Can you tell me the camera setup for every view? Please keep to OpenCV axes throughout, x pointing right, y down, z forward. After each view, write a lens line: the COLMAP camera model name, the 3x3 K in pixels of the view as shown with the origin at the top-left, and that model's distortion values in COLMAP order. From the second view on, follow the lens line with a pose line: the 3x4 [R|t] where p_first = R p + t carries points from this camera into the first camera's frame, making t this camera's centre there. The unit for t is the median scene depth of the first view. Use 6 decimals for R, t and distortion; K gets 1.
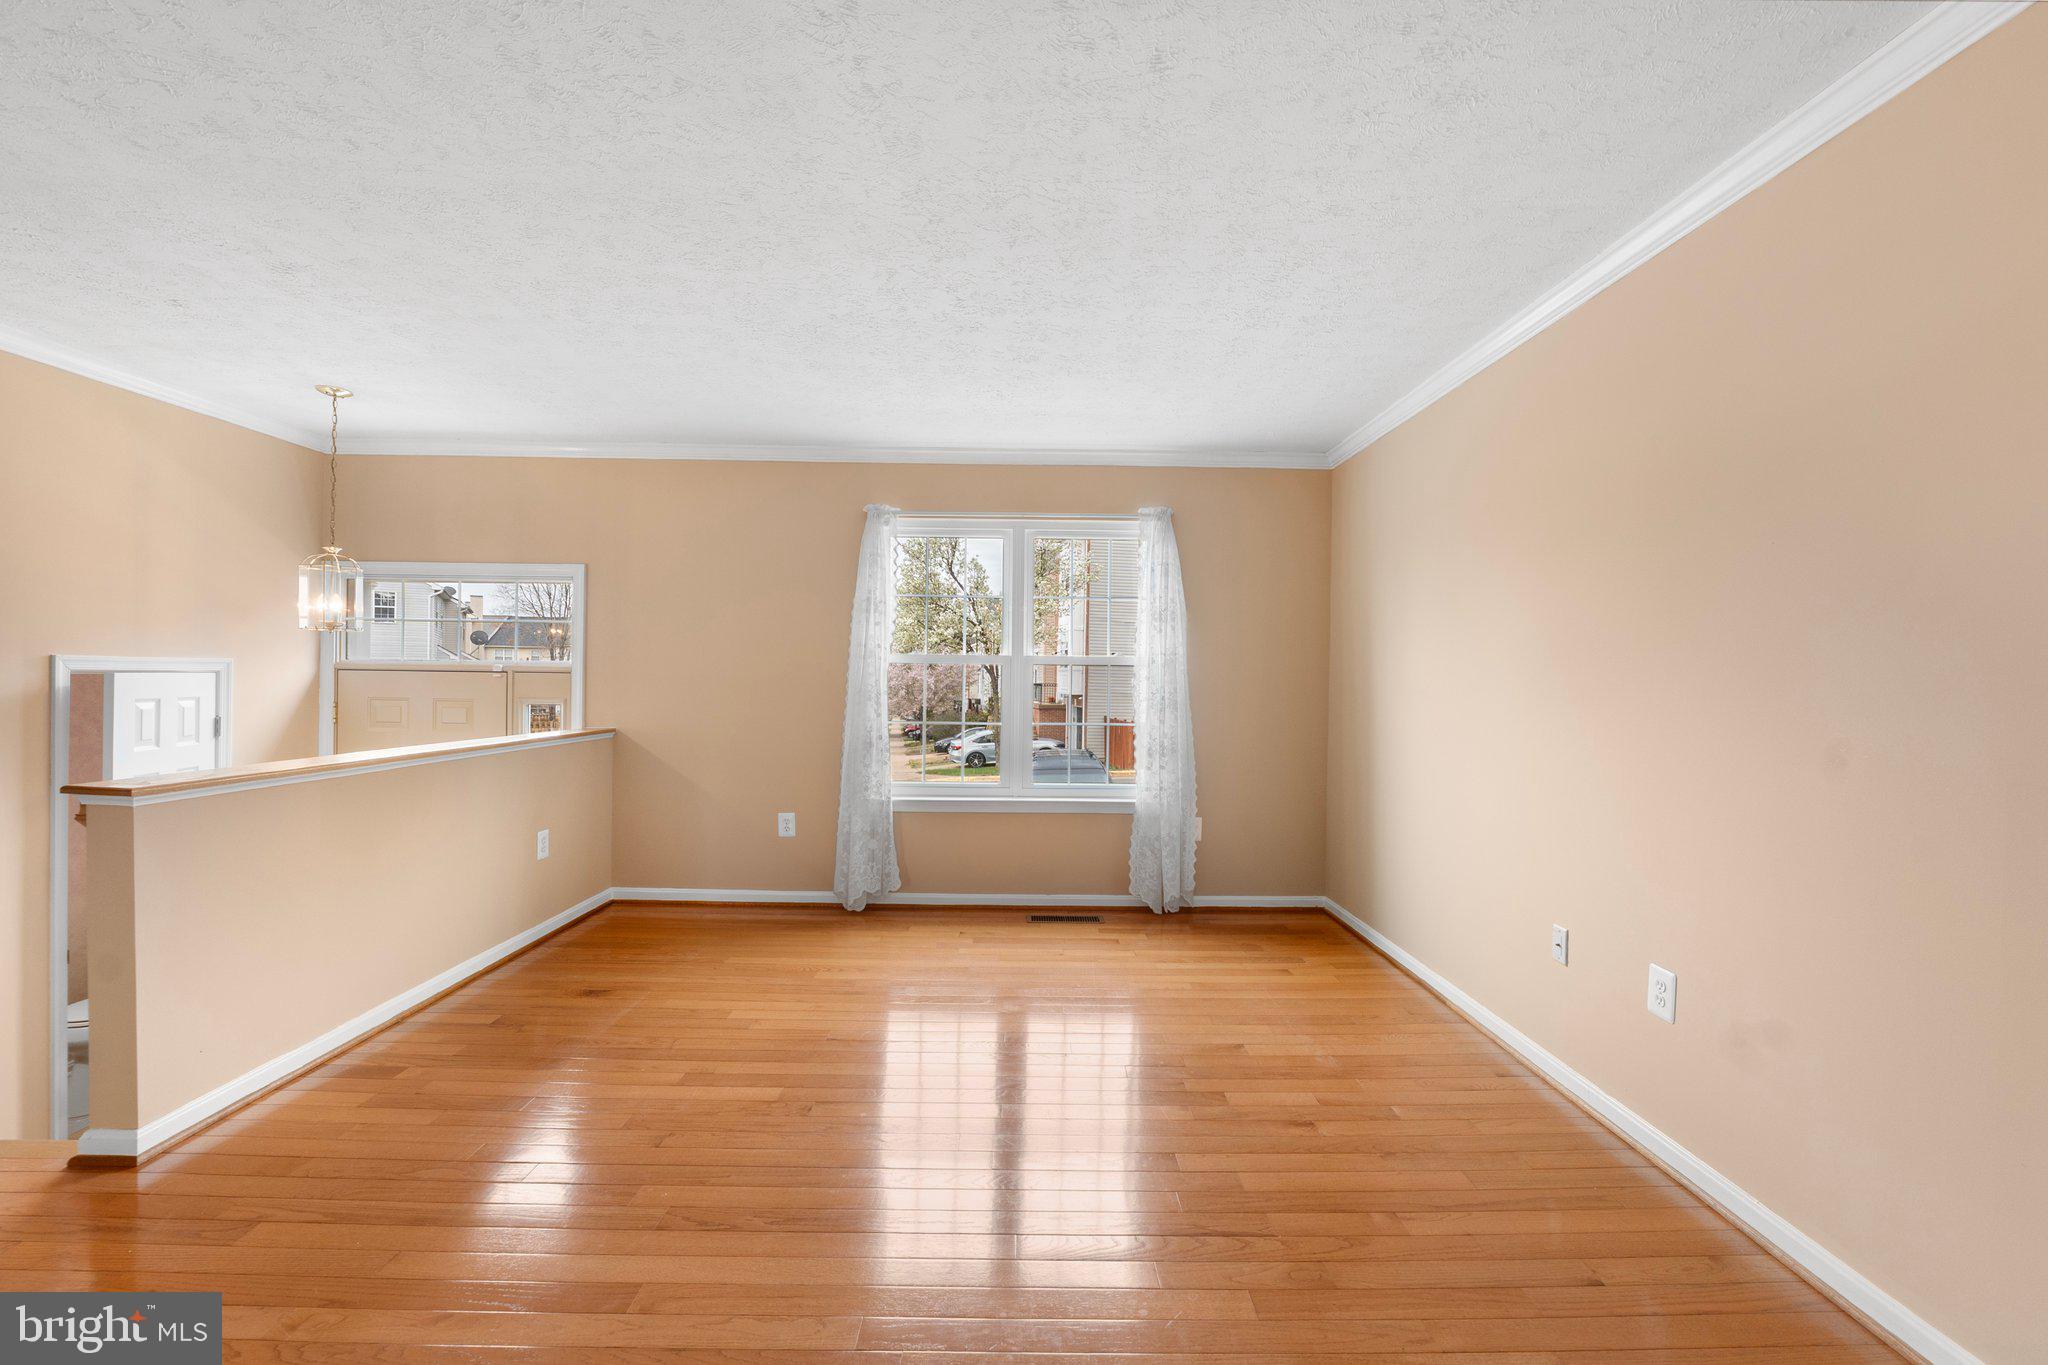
lens RADIAL K [[851.2, 0, 1024.0], [0, 851.2, 682.5], [0, 0, 1]] dist [0.000092, -0.000011]
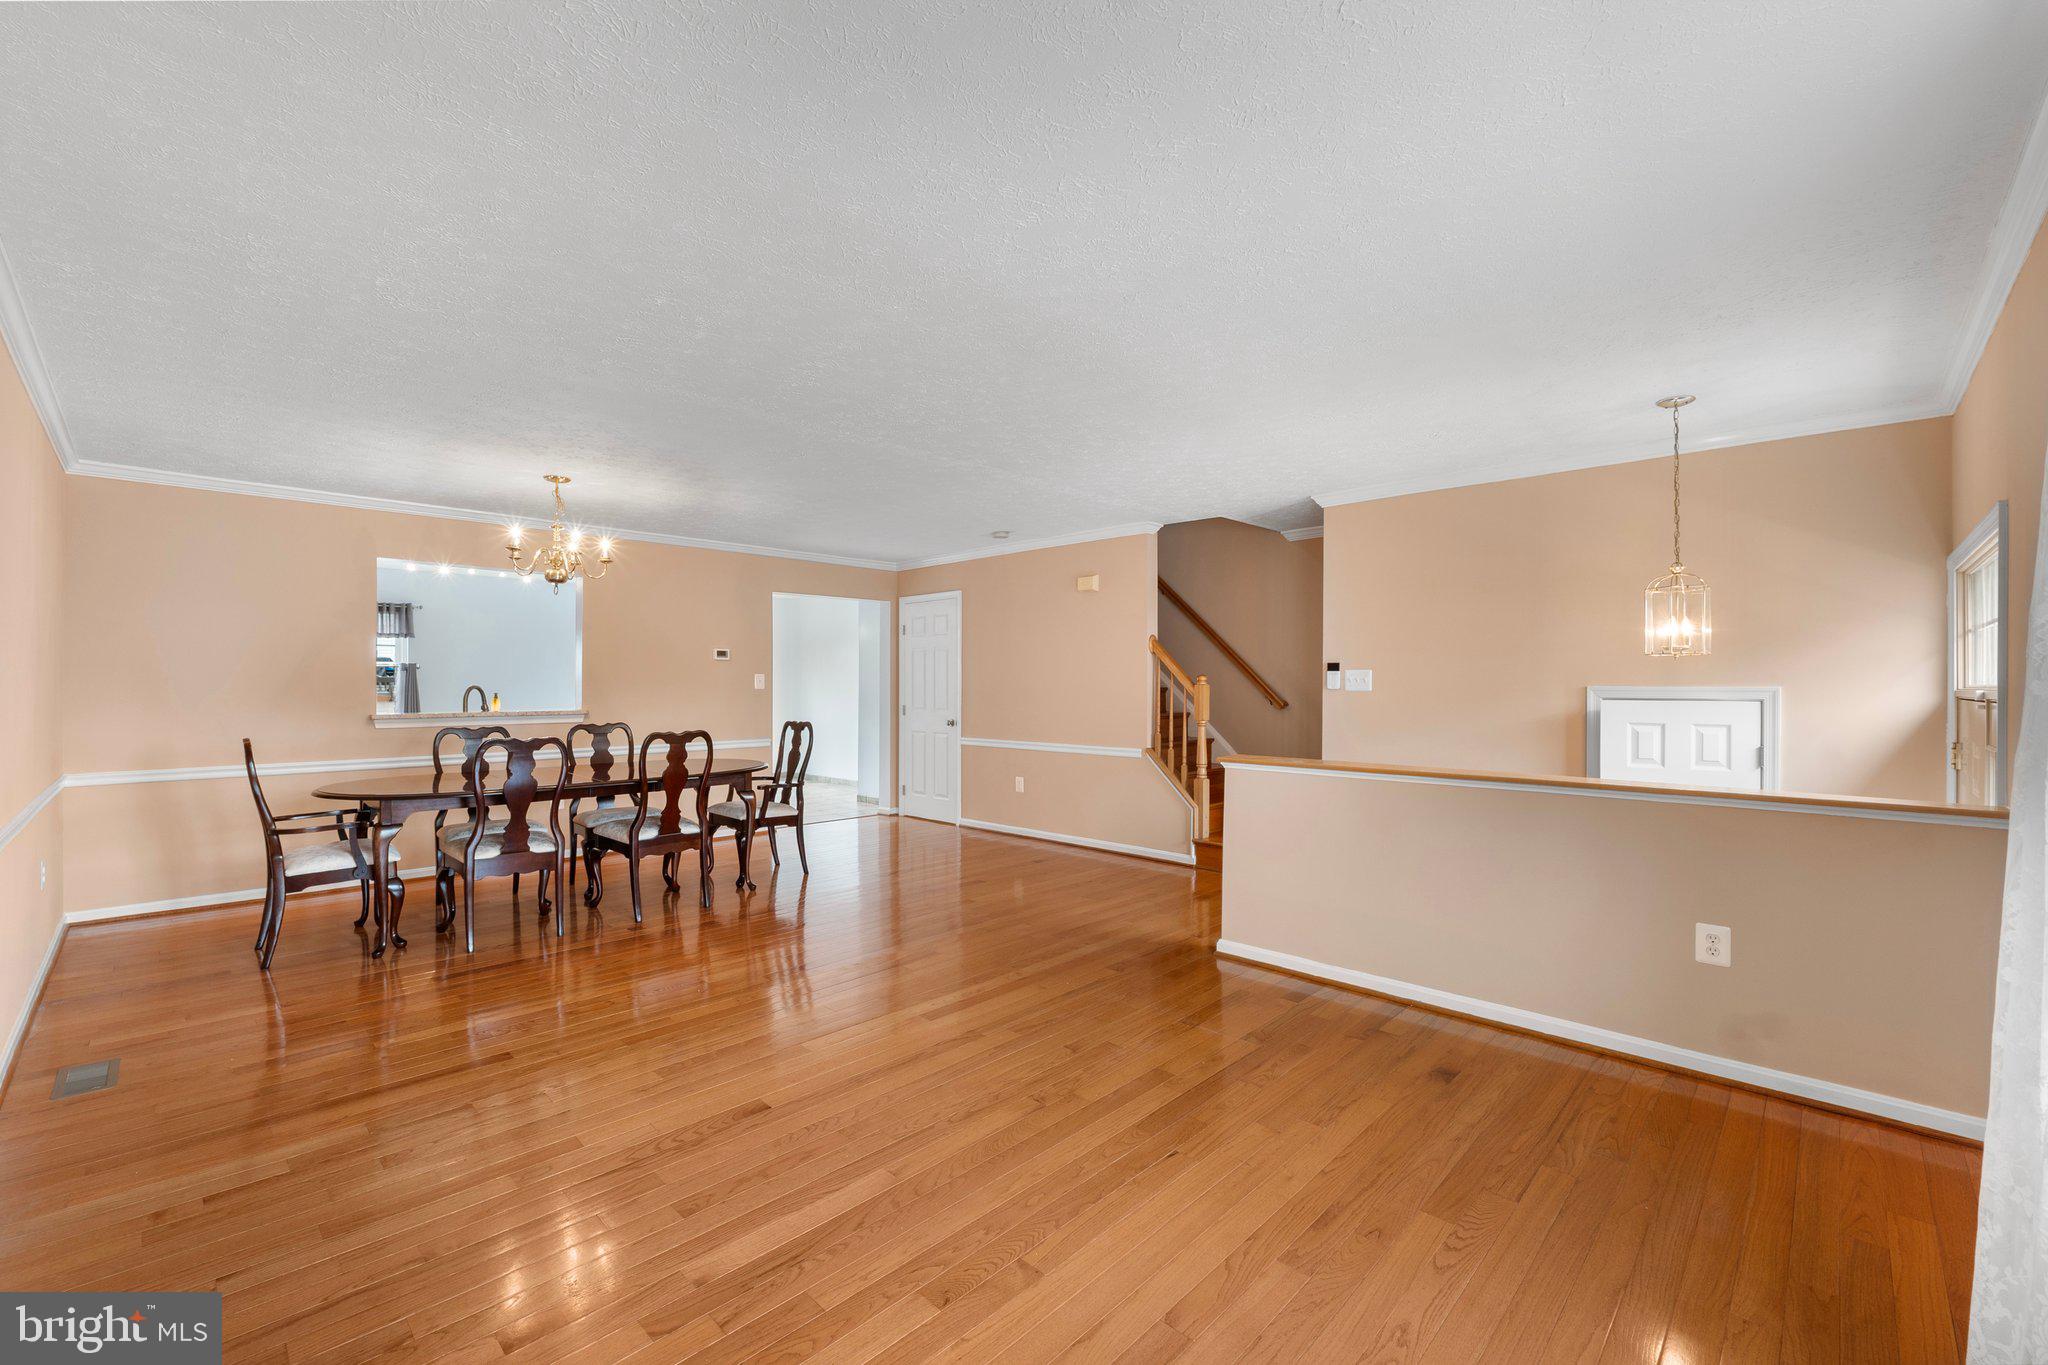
lens RADIAL K [[851.2, 0, 1024.0], [0, 851.2, 682.5], [0, 0, 1]] dist [0.000092, -0.000011]
pose [[-0.702466, -0.018628, -0.711473, 0.365543], [-0.016771, 0.999813, -0.009619, -0.010920], [0.711520, 0.005176, -0.702647, 1.187348]]
